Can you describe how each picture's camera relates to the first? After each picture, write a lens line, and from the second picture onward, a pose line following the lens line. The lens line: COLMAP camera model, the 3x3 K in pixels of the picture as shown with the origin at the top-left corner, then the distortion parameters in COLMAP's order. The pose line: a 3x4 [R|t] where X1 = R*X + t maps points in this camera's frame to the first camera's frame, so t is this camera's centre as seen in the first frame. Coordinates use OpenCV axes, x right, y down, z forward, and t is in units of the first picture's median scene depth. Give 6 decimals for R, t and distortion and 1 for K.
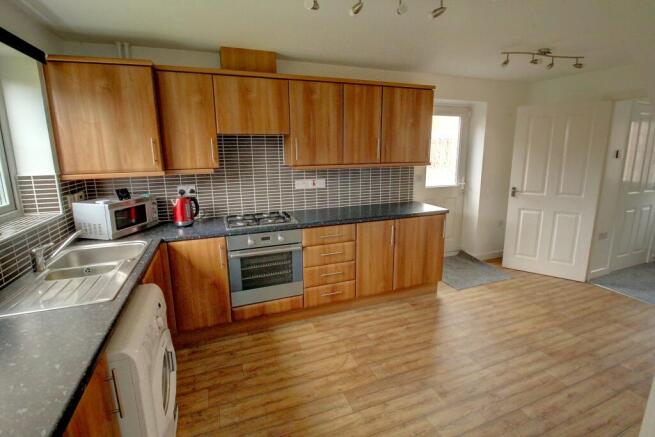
lens RADIAL K [[303.0, 0, 327.5], [0, 303.0, 218.5], [0, 0, 1]] dist [0.024226, -0.017845]
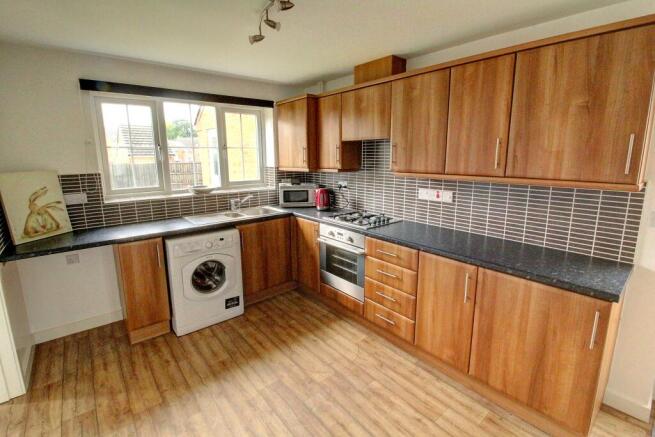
lens RADIAL K [[303.0, 0, 327.5], [0, 303.0, 218.5], [0, 0, 1]] dist [0.024226, -0.017845]
pose [[0.334685, 0.204942, -0.919774, 0.710360], [-0.212042, 0.967411, 0.138400, -0.119163], [0.918164, 0.148710, 0.367234, 0.487702]]
